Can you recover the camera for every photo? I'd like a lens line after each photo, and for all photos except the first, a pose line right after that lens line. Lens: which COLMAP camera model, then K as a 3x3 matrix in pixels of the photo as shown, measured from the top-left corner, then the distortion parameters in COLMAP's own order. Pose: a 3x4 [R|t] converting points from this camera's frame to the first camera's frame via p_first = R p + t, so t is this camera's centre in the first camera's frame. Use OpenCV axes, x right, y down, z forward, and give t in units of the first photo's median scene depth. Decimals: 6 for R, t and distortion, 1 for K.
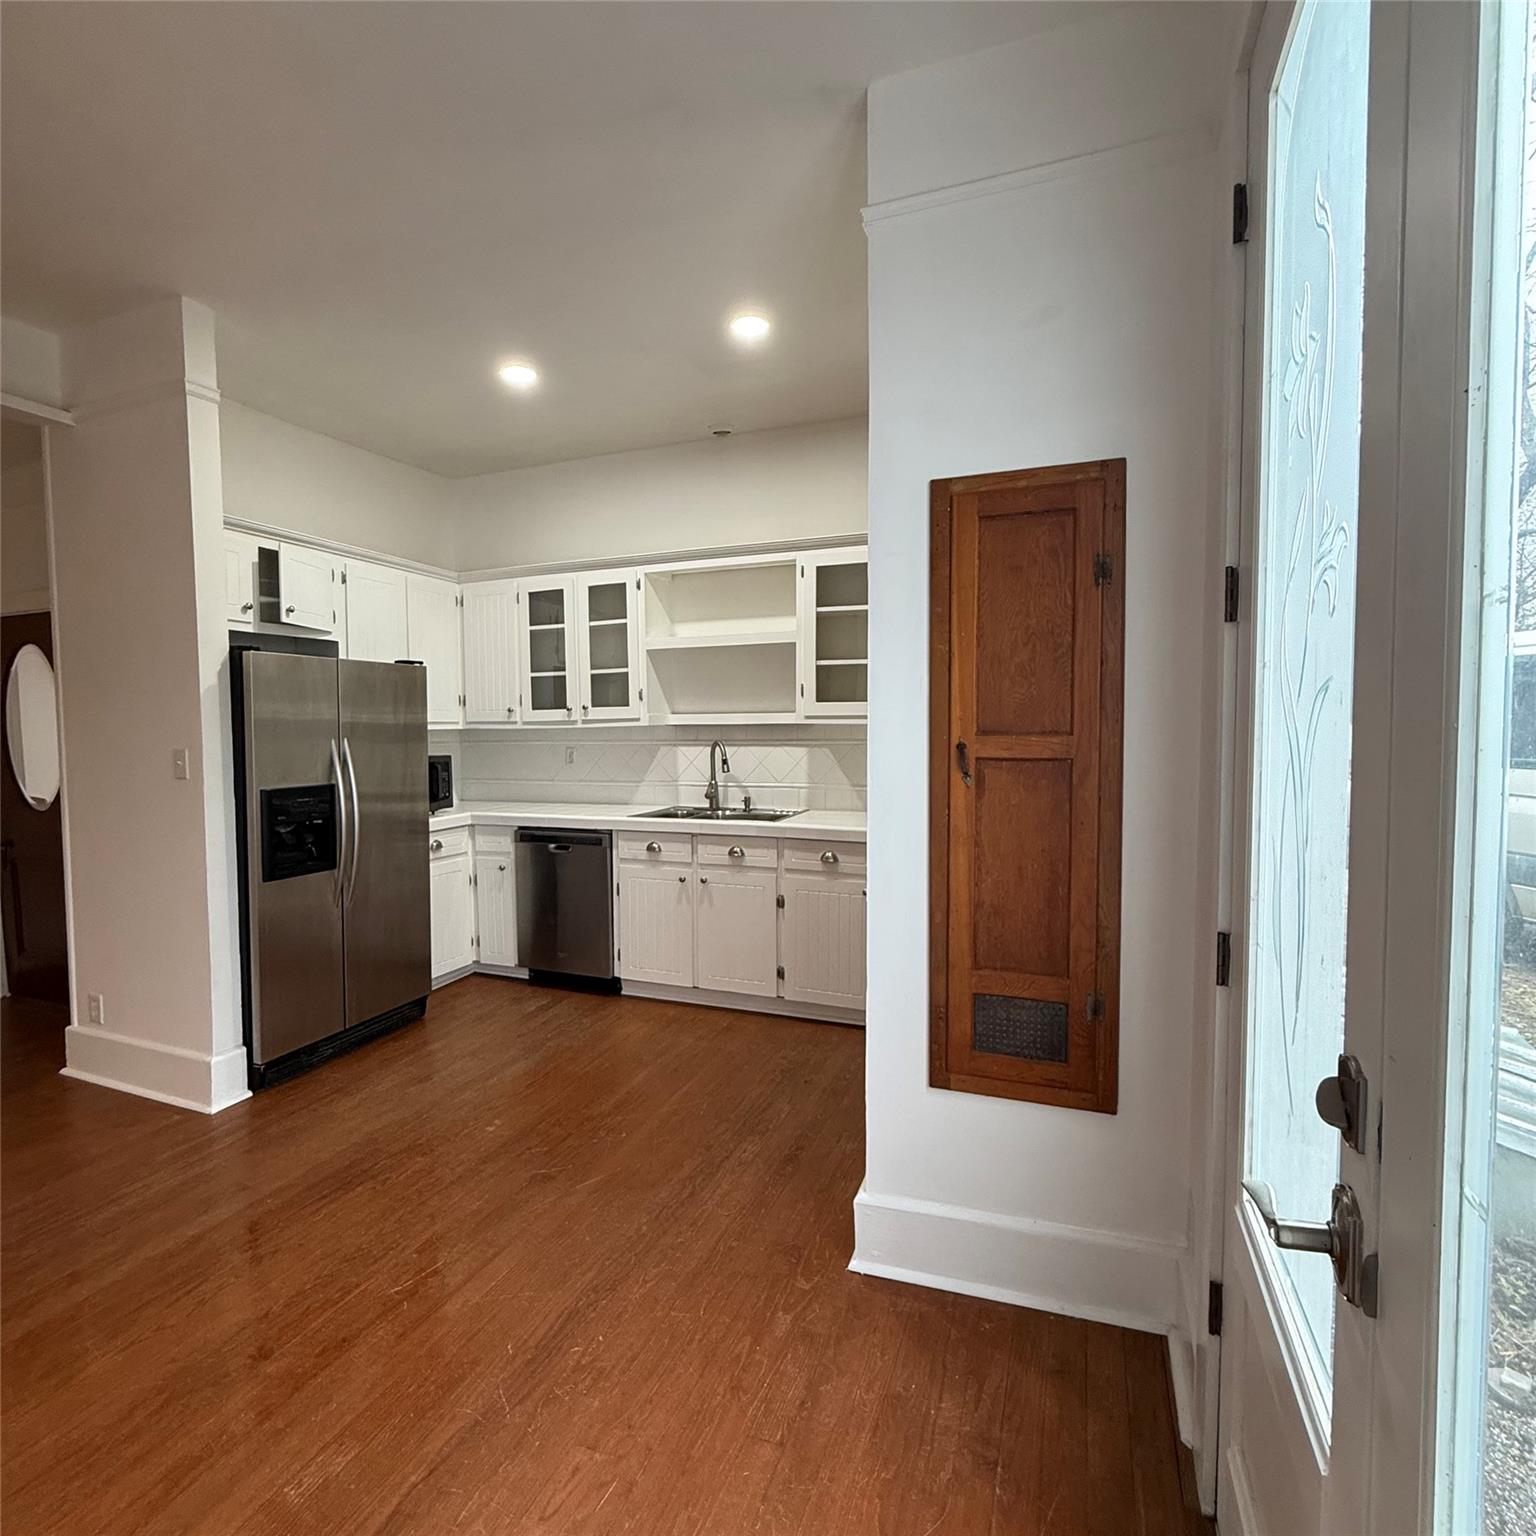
lens RADIAL K [[810.3, 0, 764.7], [0, 810.3, 767.2], [0, 0, 1]] dist [0.003431, -0.001703]
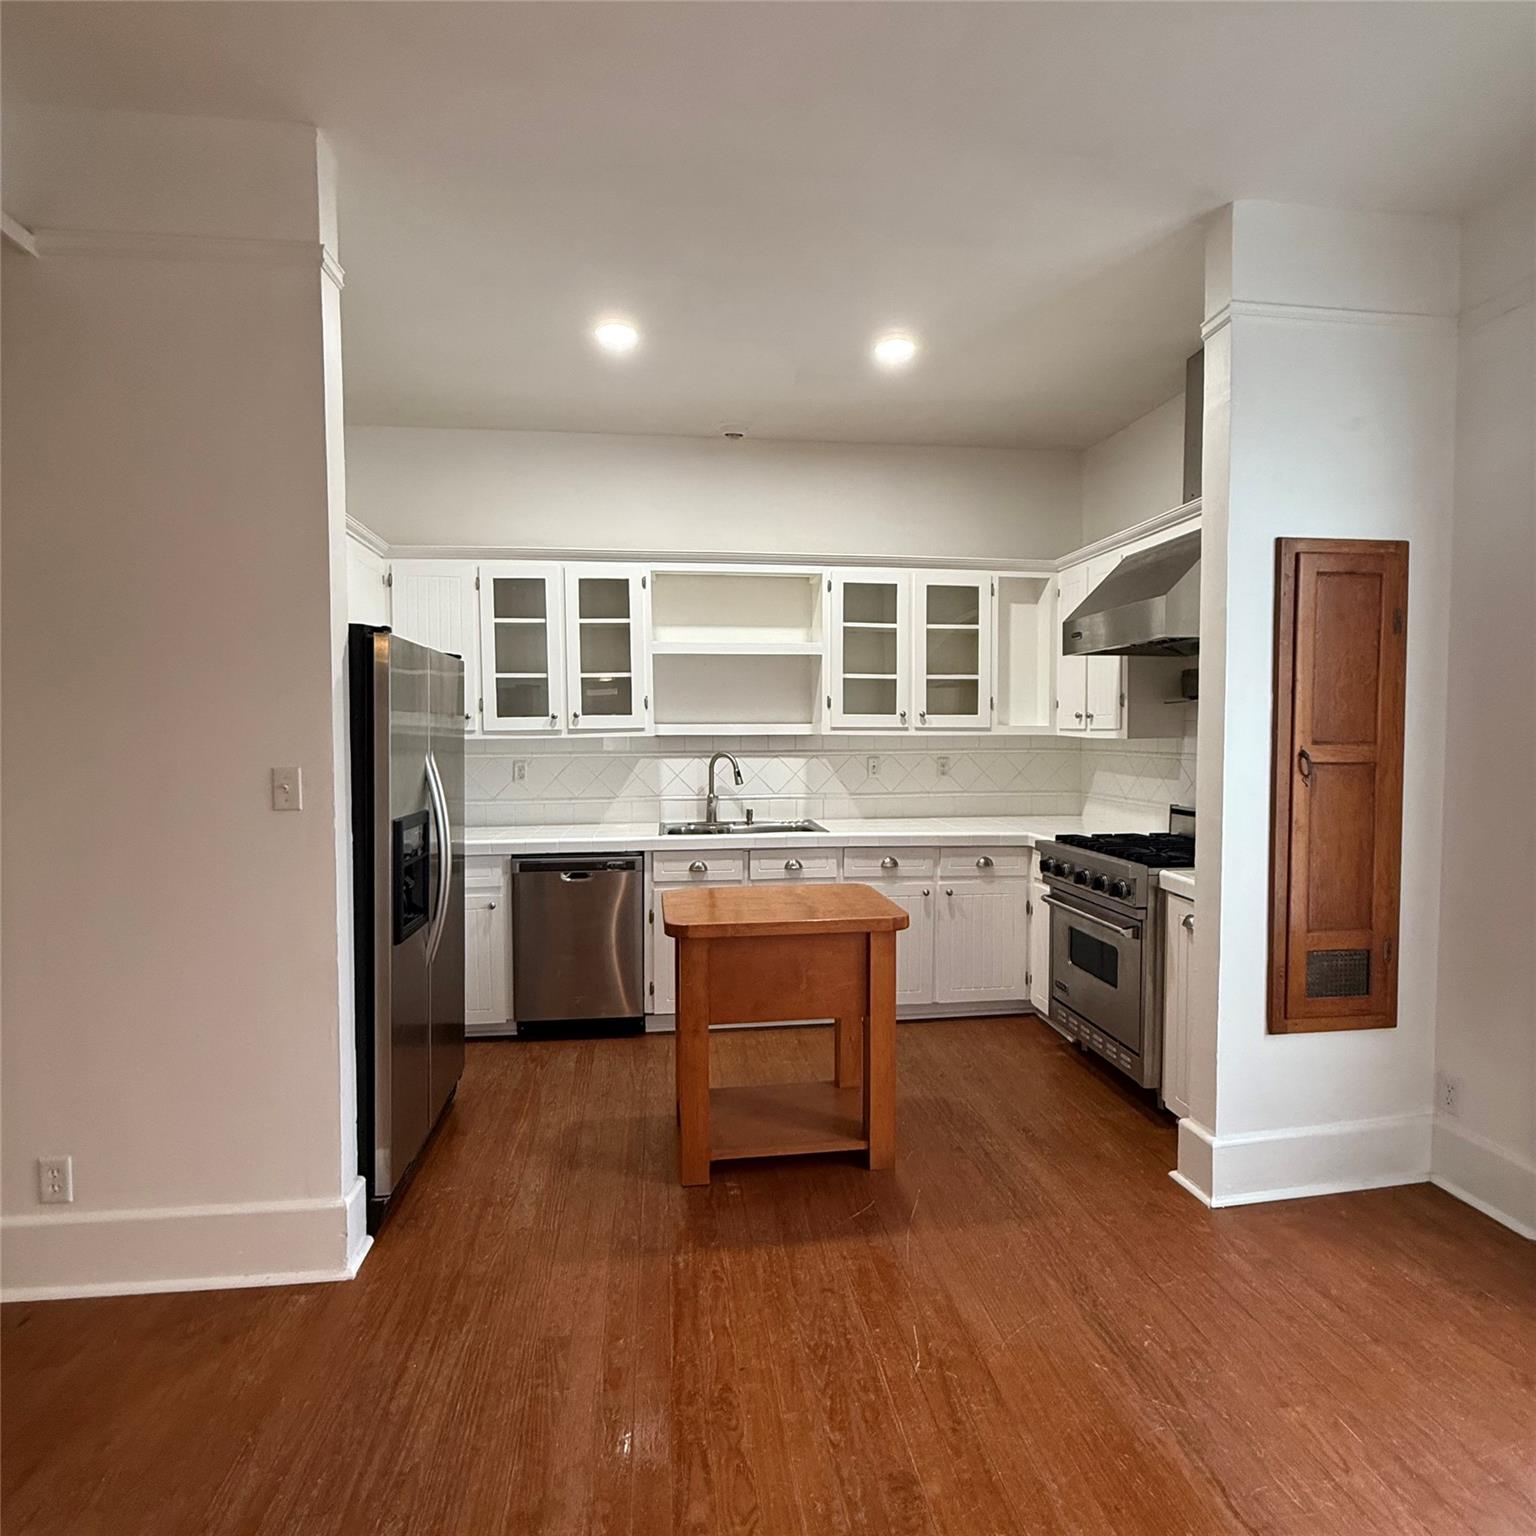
lens RADIAL K [[810.3, 0, 764.7], [0, 810.3, 767.2], [0, 0, 1]] dist [0.003431, -0.001703]
pose [[0.878594, -0.014660, 0.477344, -0.502930], [0.021476, 0.999730, -0.008825, -0.005485], [-0.477086, 0.018005, 0.878672, 0.139662]]
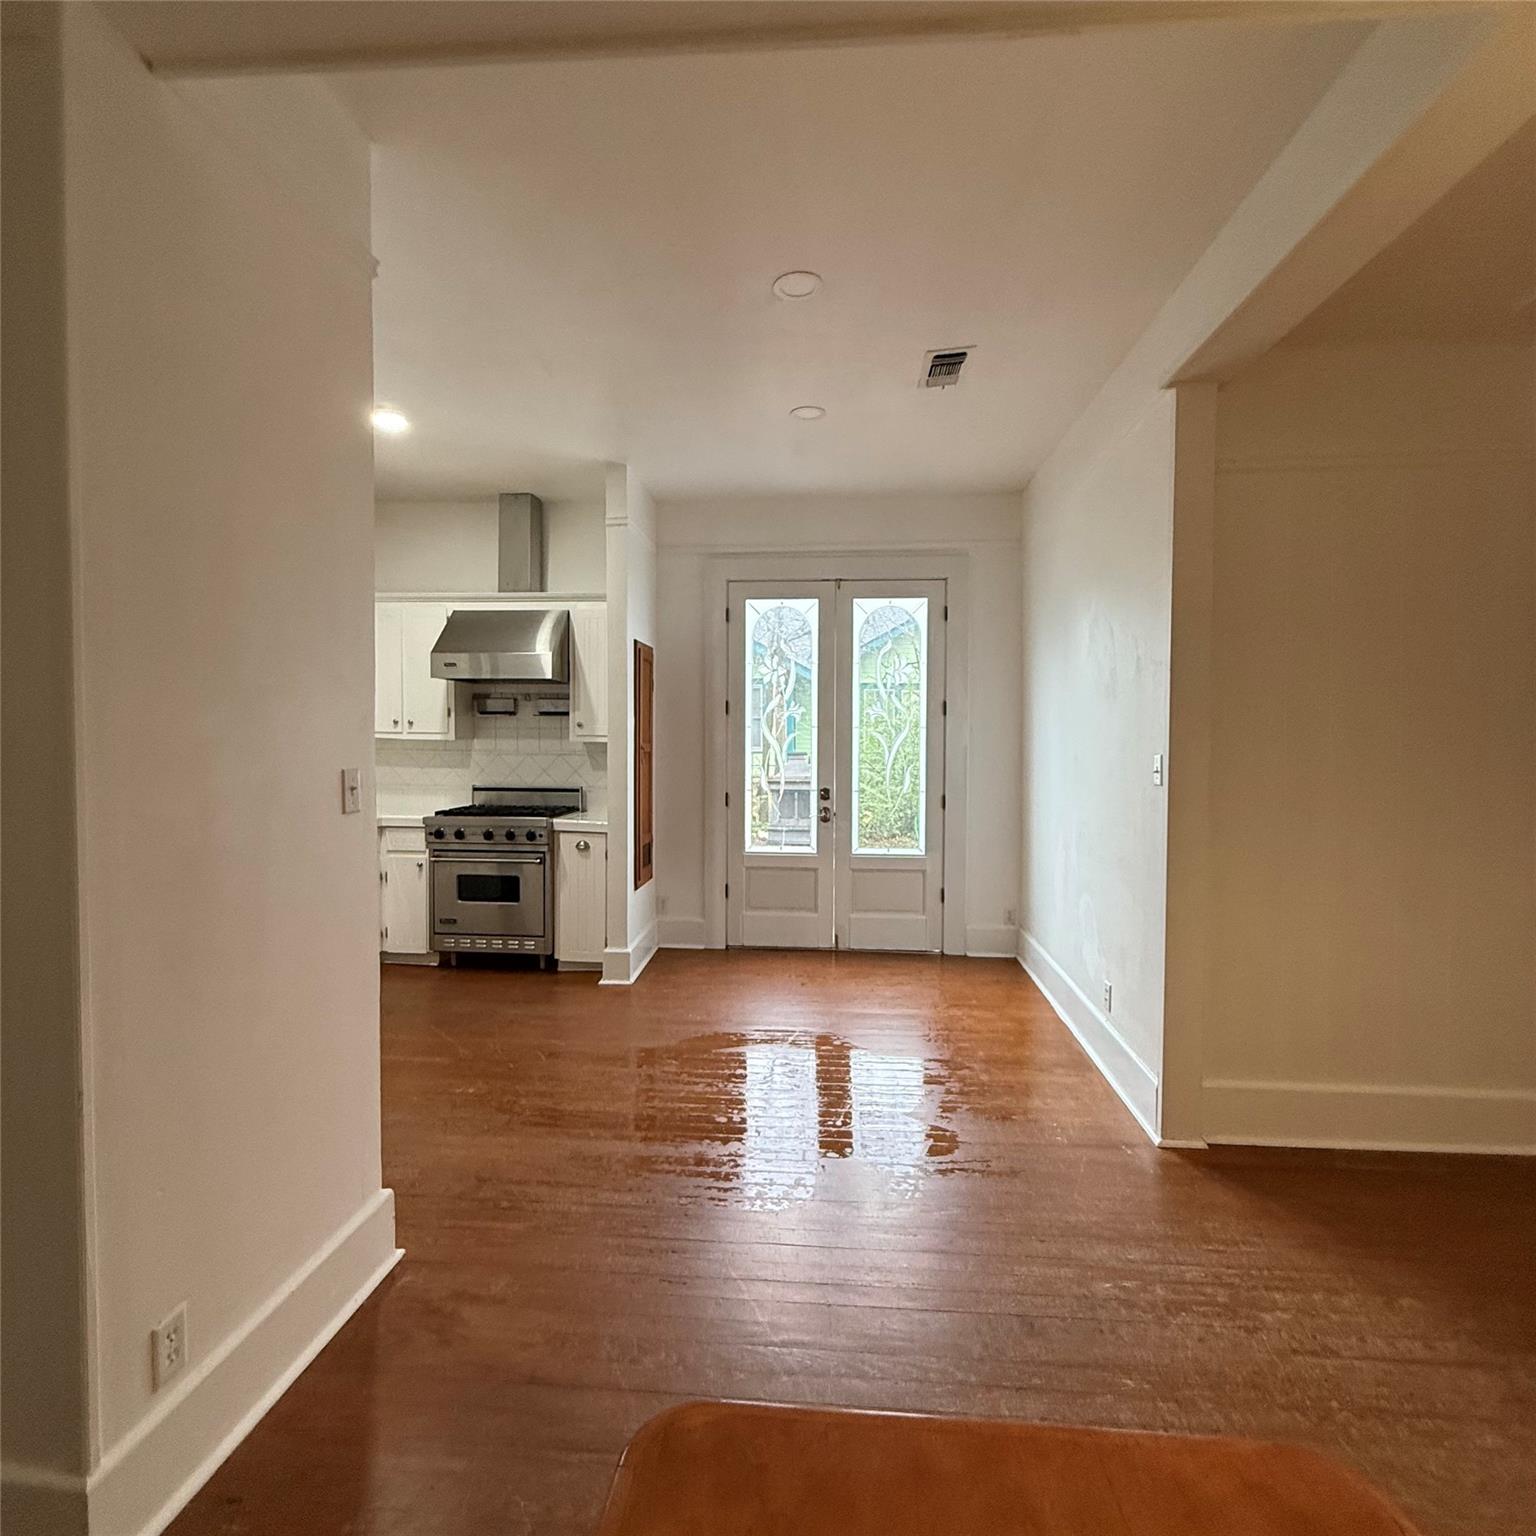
lens RADIAL K [[810.3, 0, 764.7], [0, 810.3, 767.2], [0, 0, 1]] dist [0.003431, -0.001703]
pose [[-0.275635, -0.029953, 0.960795, -1.057816], [0.048391, 0.997815, 0.044990, -0.026603], [-0.960043, 0.058894, -0.273584, 0.611491]]
